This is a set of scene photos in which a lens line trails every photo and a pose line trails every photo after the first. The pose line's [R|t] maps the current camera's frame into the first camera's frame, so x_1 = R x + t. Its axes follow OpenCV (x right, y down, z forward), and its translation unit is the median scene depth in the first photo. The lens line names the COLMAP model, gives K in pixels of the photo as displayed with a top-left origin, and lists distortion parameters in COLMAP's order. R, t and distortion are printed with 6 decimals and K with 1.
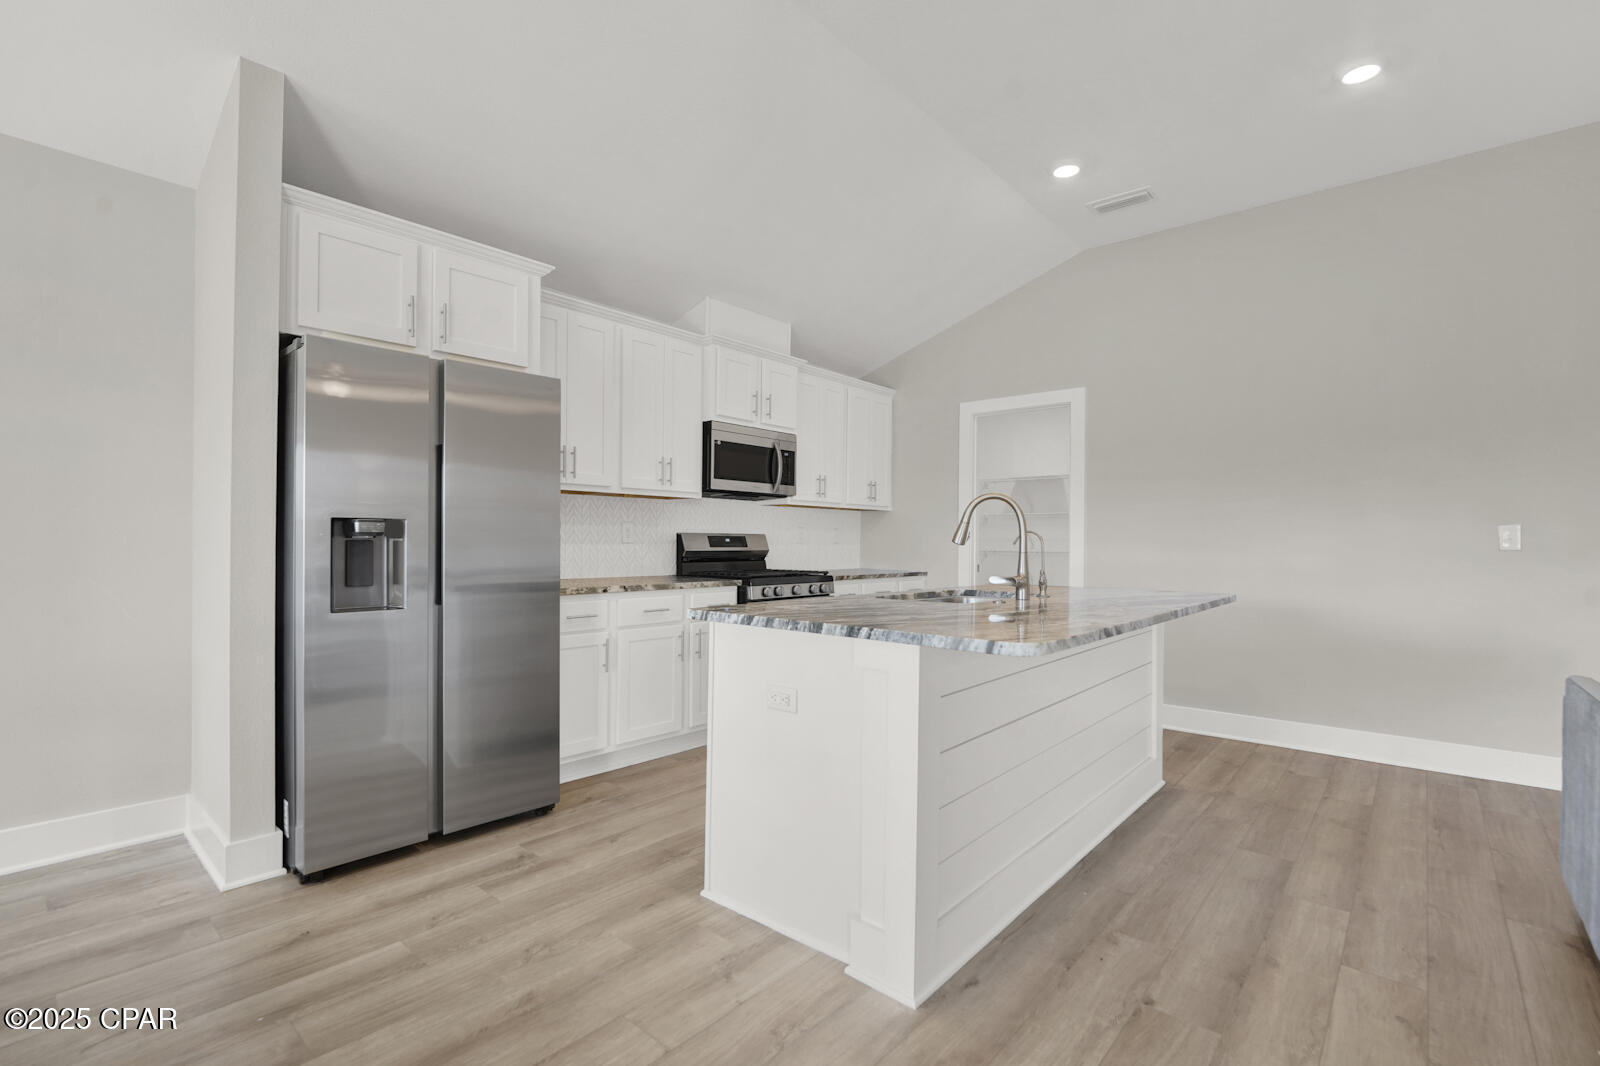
lens RADIAL K [[738.7, 0, 790.6], [0, 738.7, 540.5], [0, 0, 1]] dist [-0.014736, 0.001206]
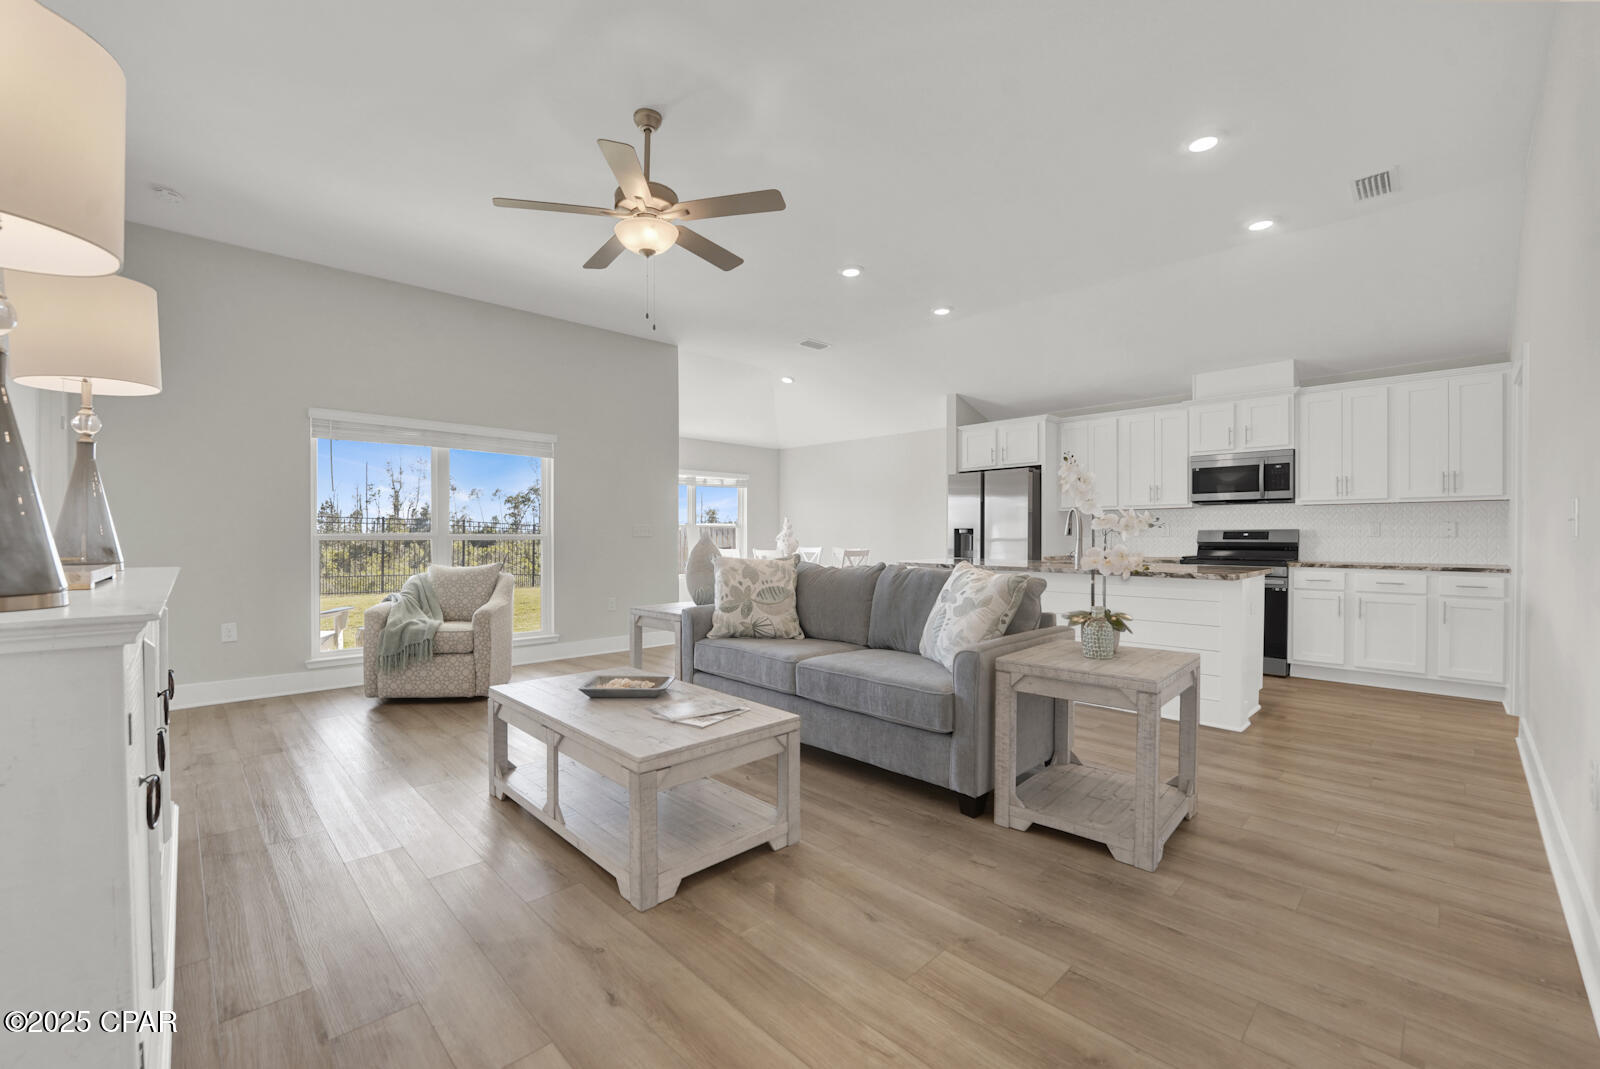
lens RADIAL K [[660.4, 0, 776.2], [0, 660.4, 543.5], [0, 0, 1]] dist [-0.028800, 0.003840]
pose [[-0.096996, 0.003136, -0.995280, 1.499999], [-0.000266, 0.999995, 0.003177, 0.015881], [0.995285, 0.000573, -0.096994, 0.311057]]
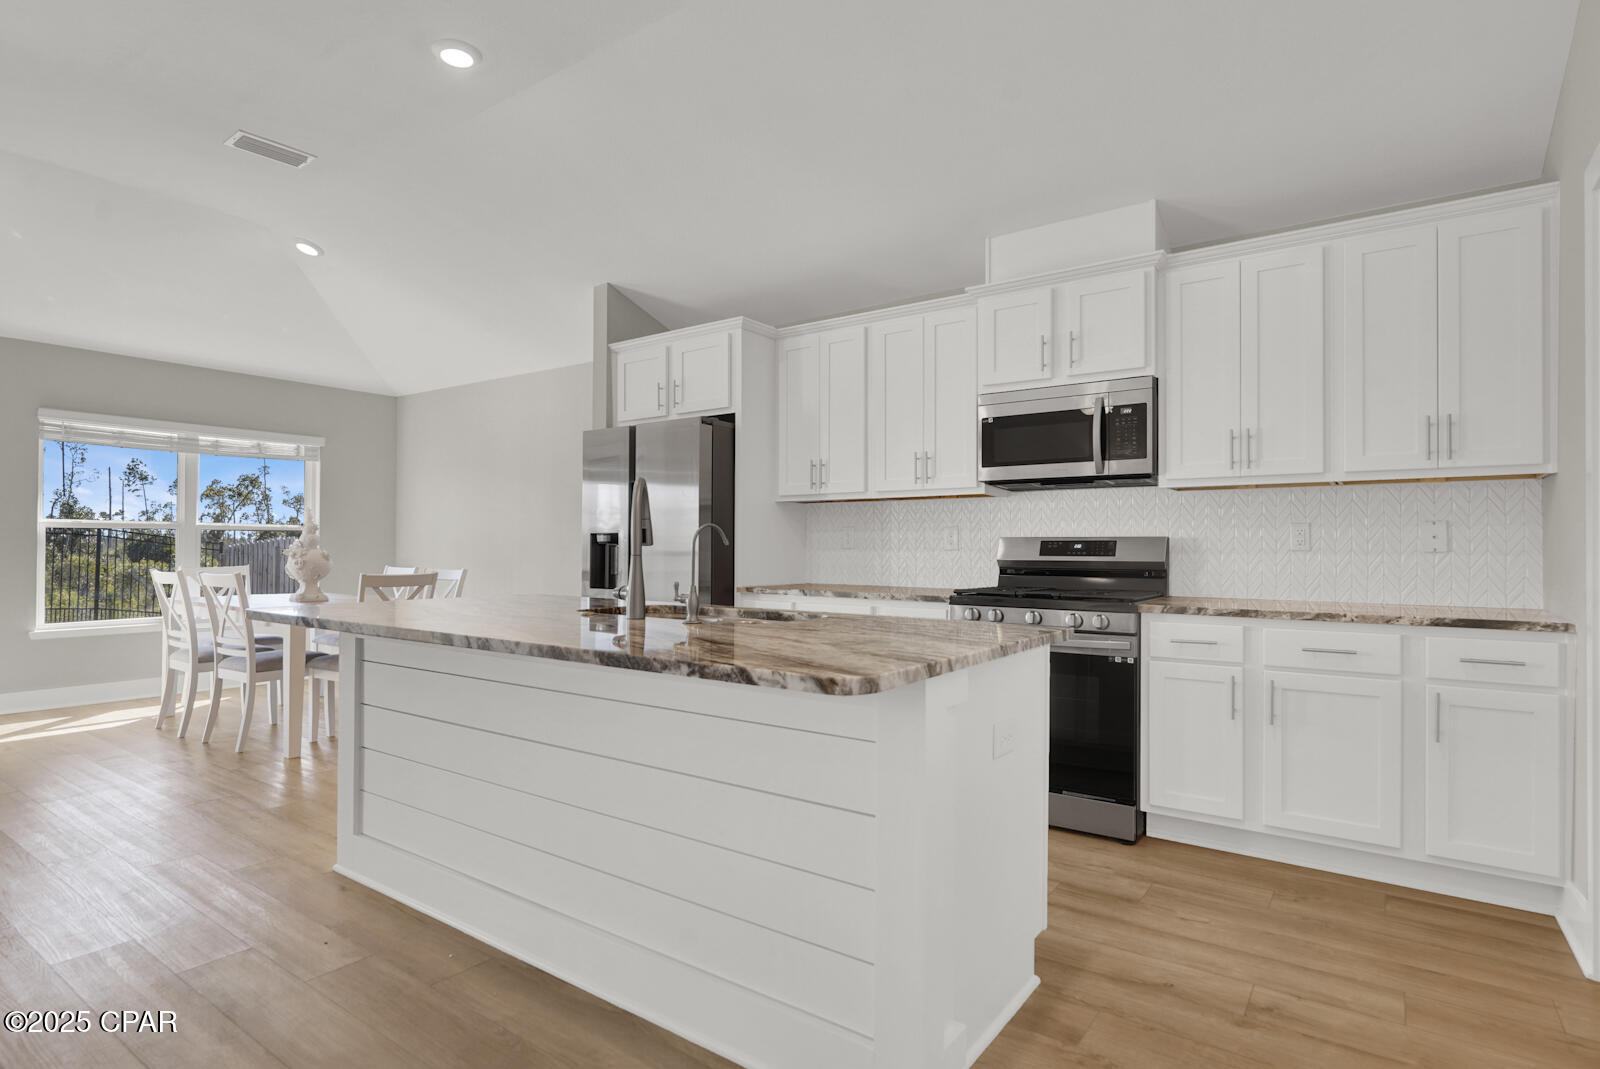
lens RADIAL K [[837.7, 0, 775.8], [0, 837.7, 544.6], [0, 0, 1]] dist [0.000135, -0.001206]
pose [[0.079189, -0.012977, -0.996775, 0.868623], [-0.003527, 0.999905, -0.013298, 0.012425], [0.996853, 0.004568, 0.079135, 0.805489]]
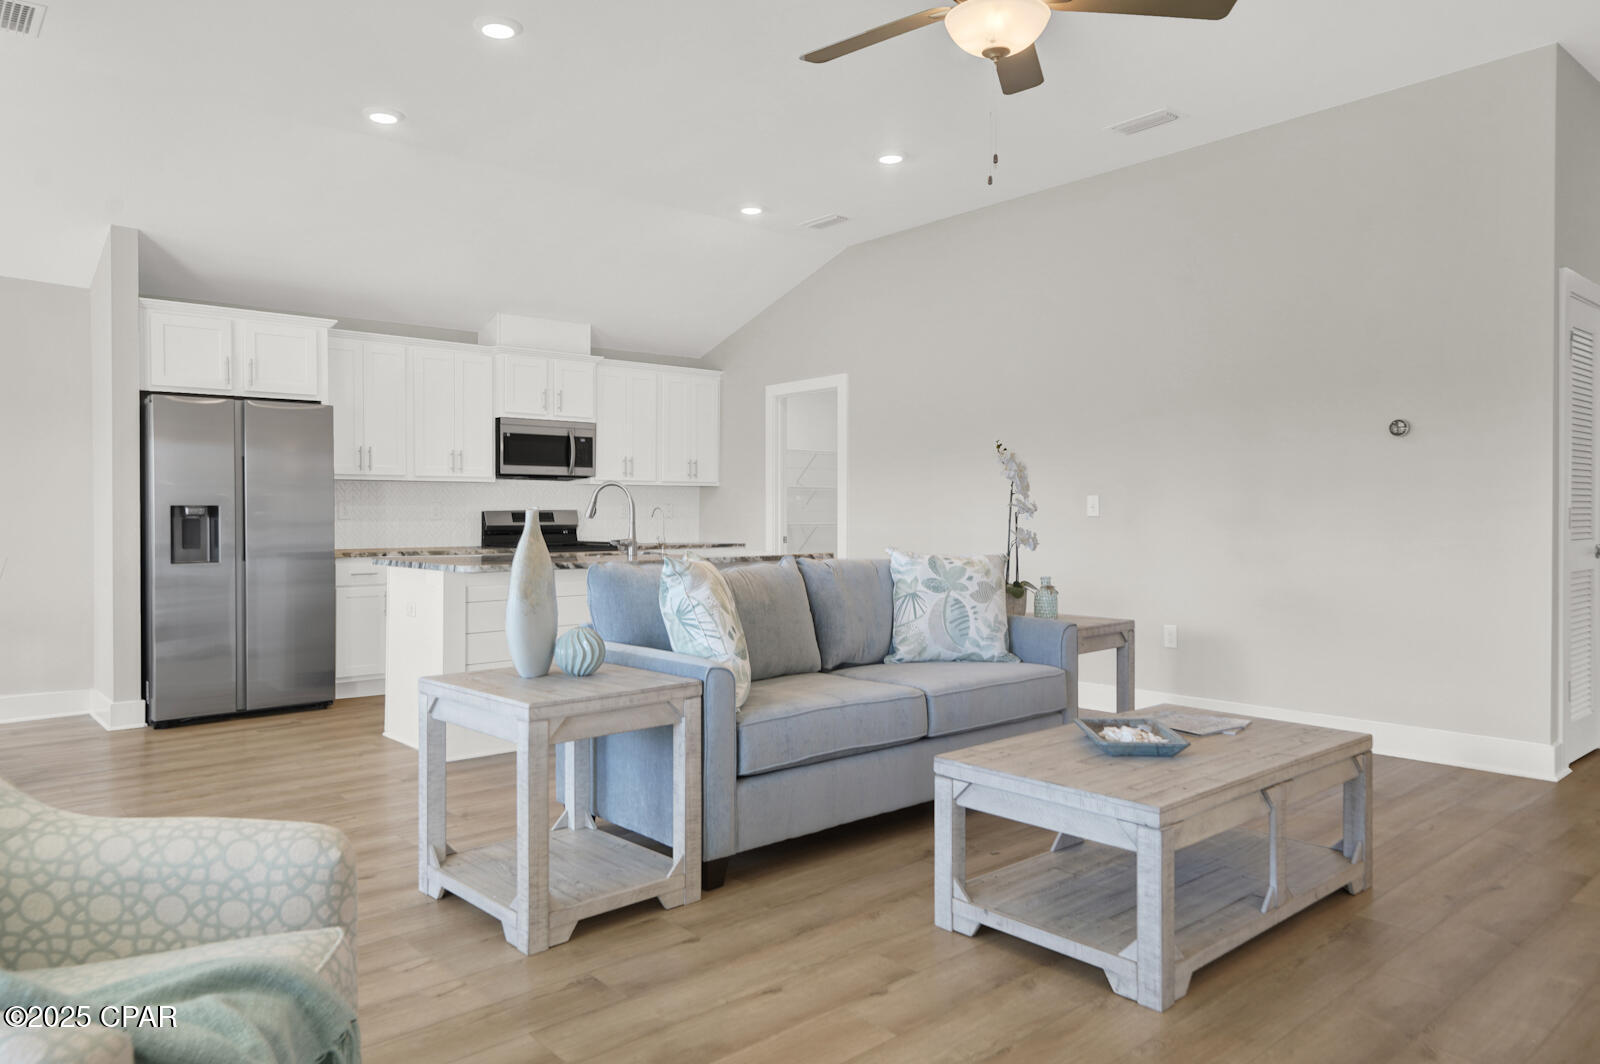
lens RADIAL K [[1052.4, 0, 798.0], [0, 1052.4, 520.1], [0, 0, 1]] dist [0.016977, -0.000519]
pose [[0.992699, -0.011943, -0.120029, 0.653348], [0.012533, 0.999913, 0.004161, 0.005317], [0.119968, -0.005635, 0.992762, -0.732889]]
